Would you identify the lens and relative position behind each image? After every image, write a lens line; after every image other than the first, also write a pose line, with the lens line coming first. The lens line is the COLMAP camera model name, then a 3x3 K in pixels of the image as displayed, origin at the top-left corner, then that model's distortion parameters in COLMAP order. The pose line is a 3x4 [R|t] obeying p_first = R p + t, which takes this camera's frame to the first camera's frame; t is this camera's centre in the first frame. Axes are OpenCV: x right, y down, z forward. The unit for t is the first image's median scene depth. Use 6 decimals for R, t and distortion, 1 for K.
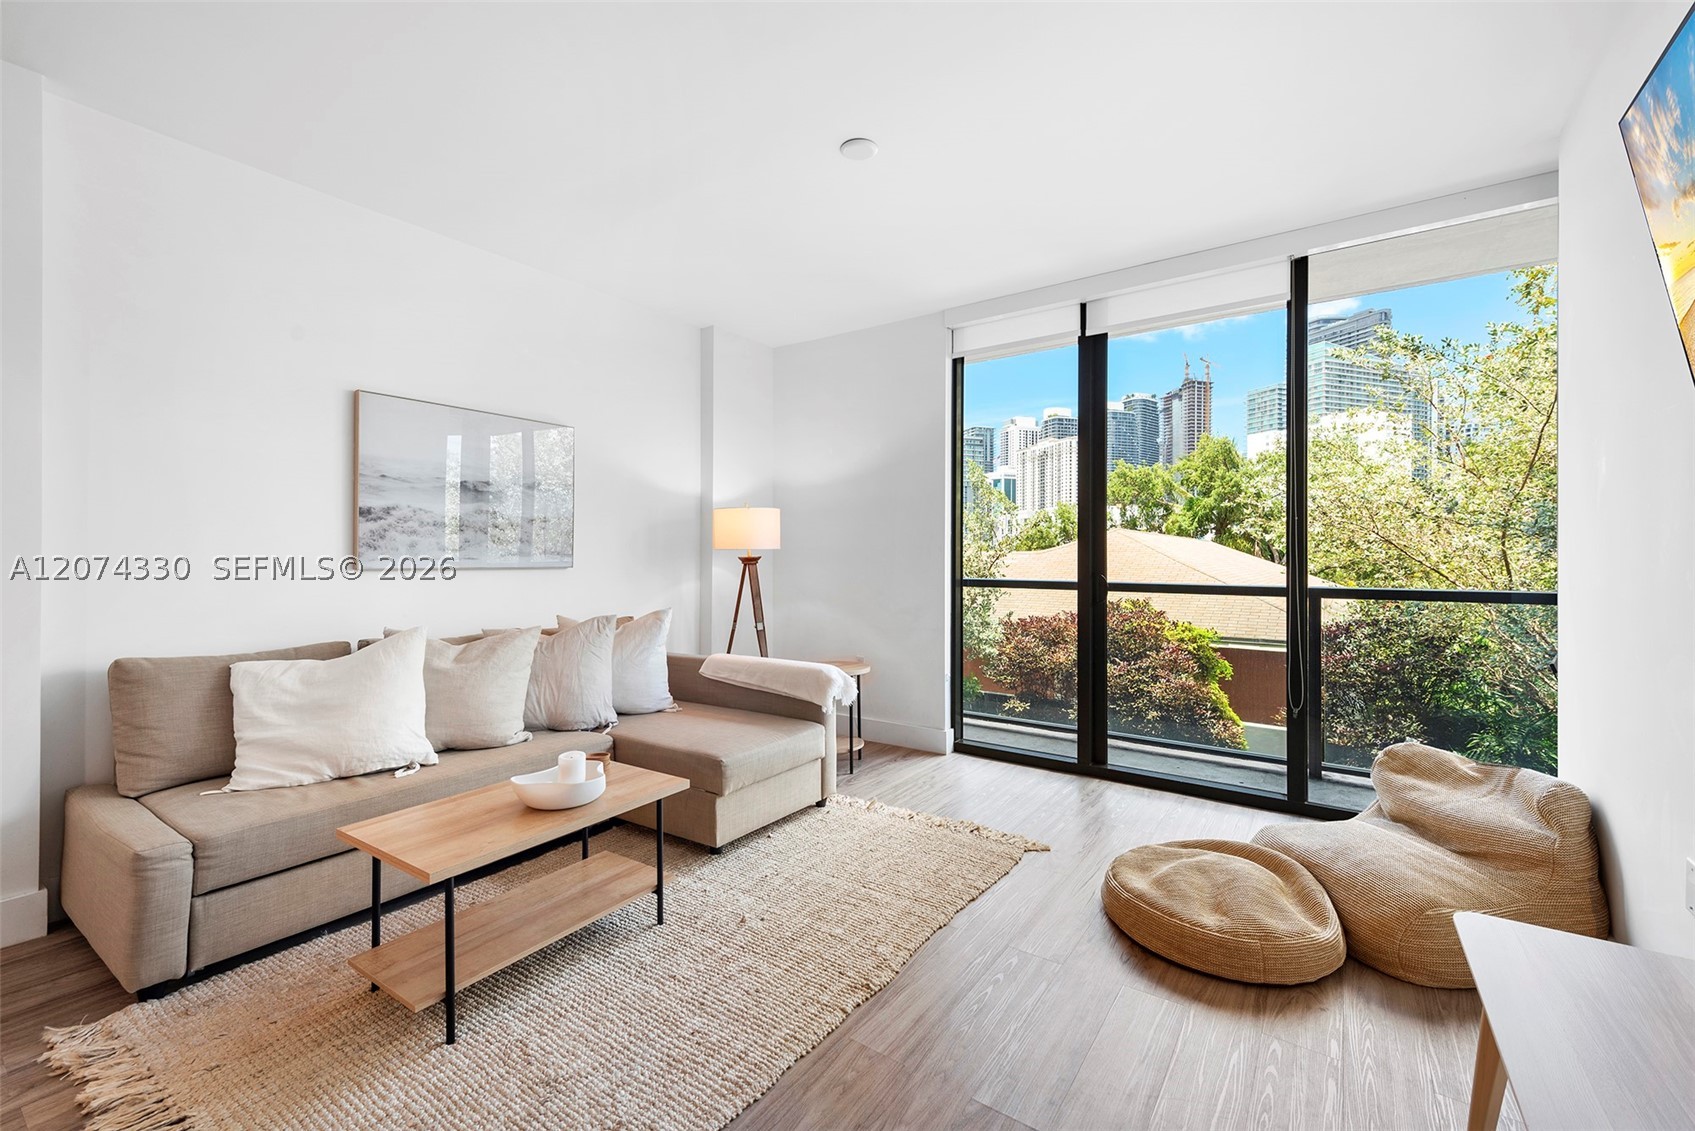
lens RADIAL K [[695.9, 0, 858.8], [0, 695.9, 553.8], [0, 0, 1]] dist [0.010225, -0.002841]
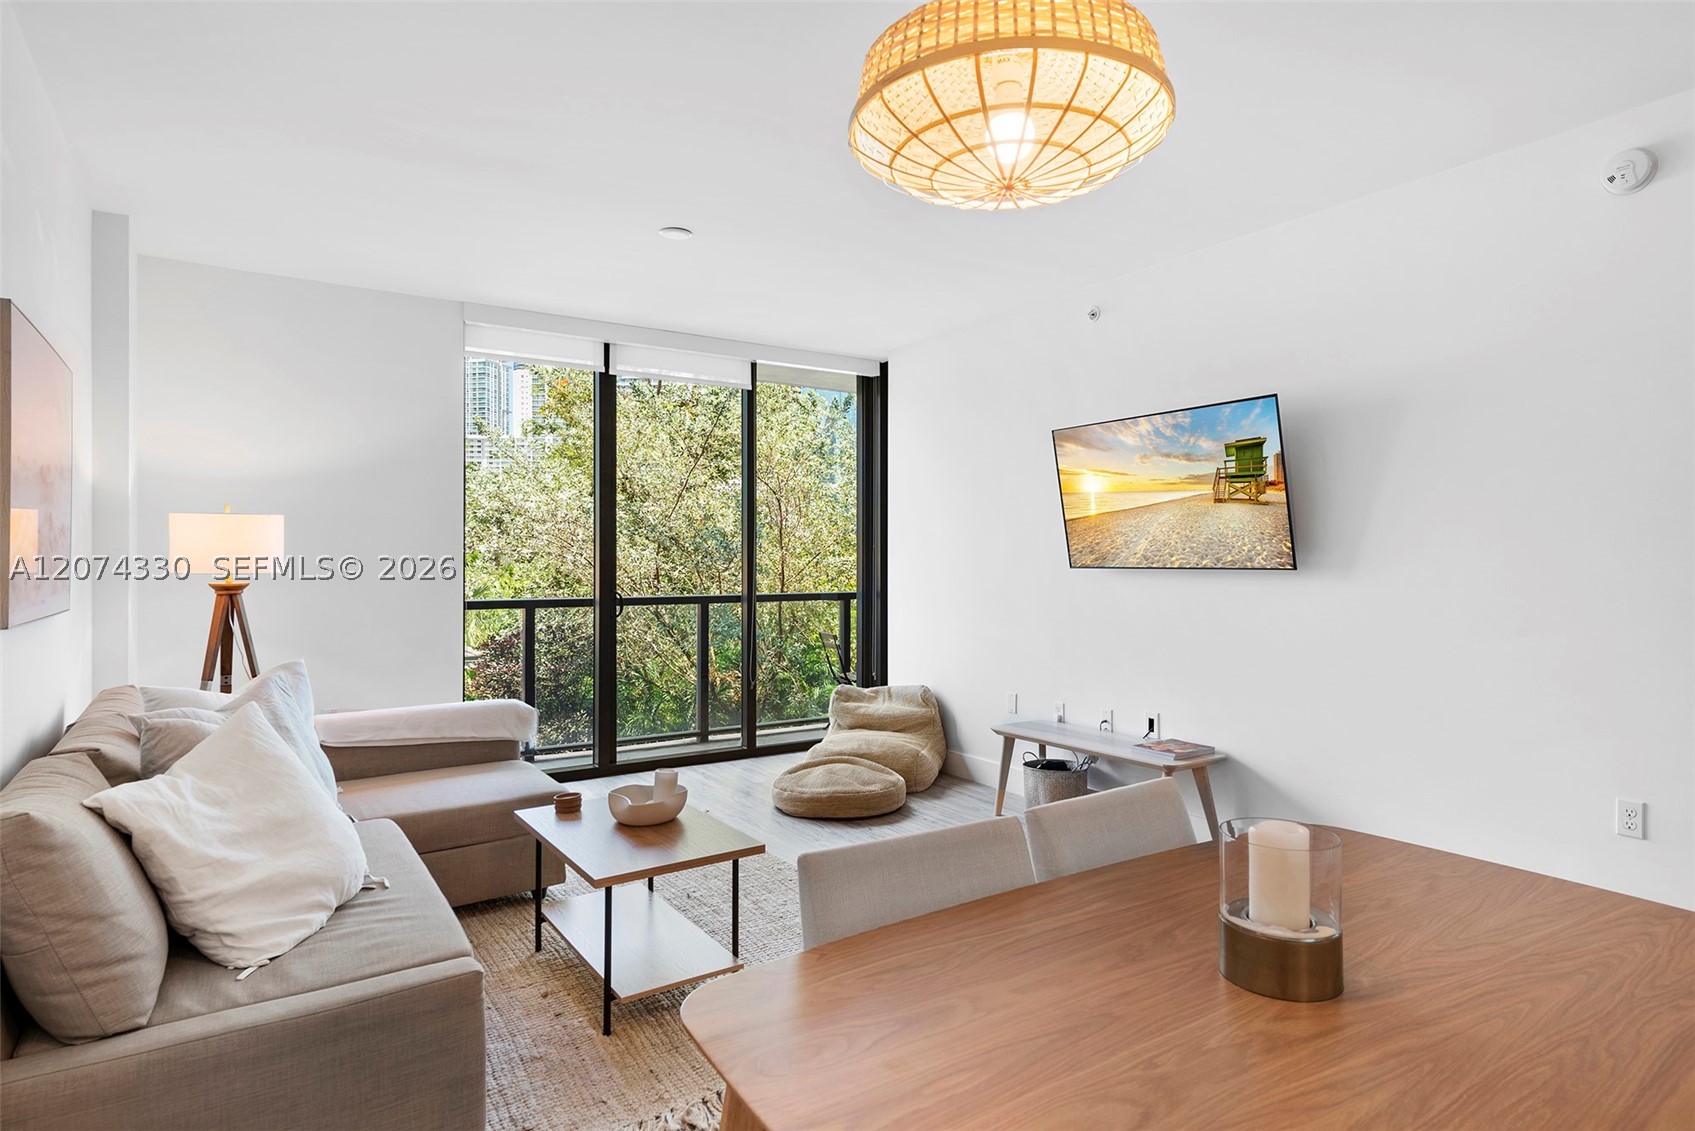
lens RADIAL K [[948.6, 0, 842.3], [0, 948.6, 551.2], [0, 0, 1]] dist [0.017856, -0.006213]
pose [[0.384861, 0.003780, 0.922967, -1.061646], [-0.000343, 0.999992, -0.003953, -0.032959], [-0.922974, 0.001205, 0.384859, 0.101350]]
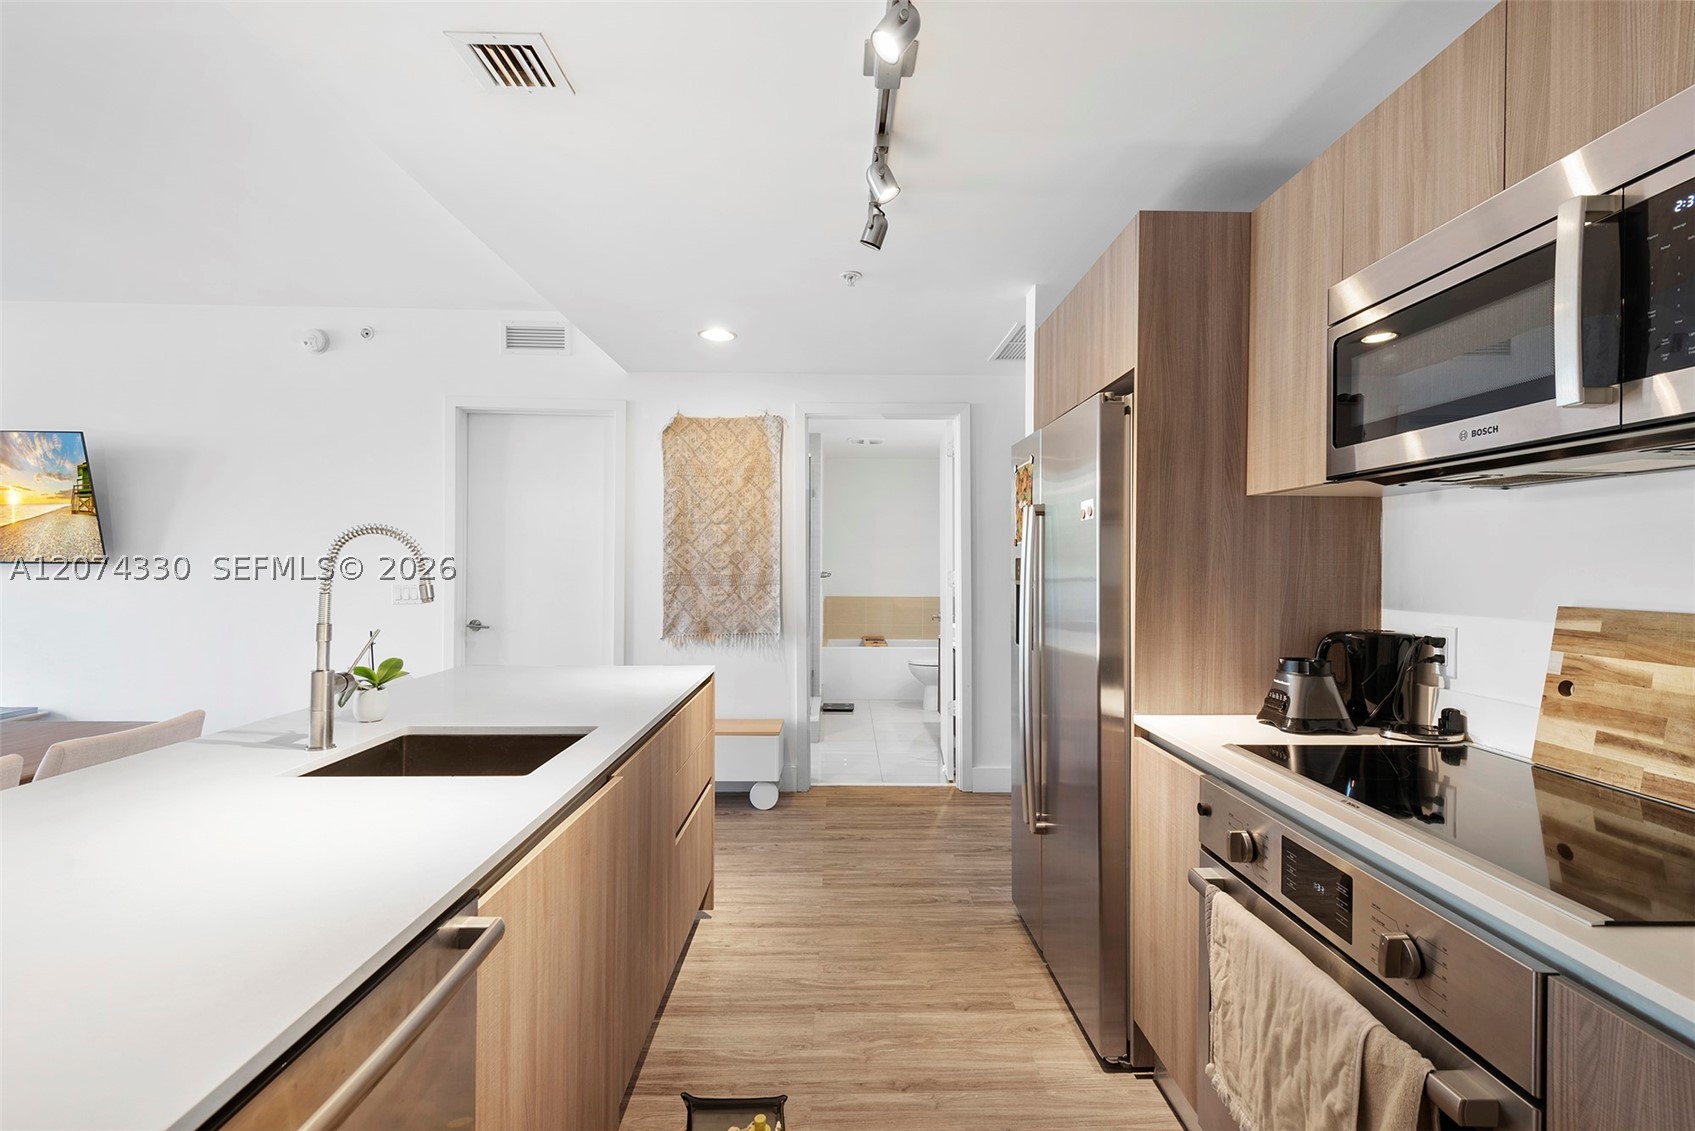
lens RADIAL K [[760.4, 0, 870.0], [0, 760.4, 559.8], [0, 0, 1]] dist [0.002587, -0.000955]
pose [[-0.587958, -0.002159, 0.808889, -1.547611], [-0.009698, 0.999943, -0.004380, -0.032497], [-0.808834, -0.010419, -0.587945, -0.231300]]
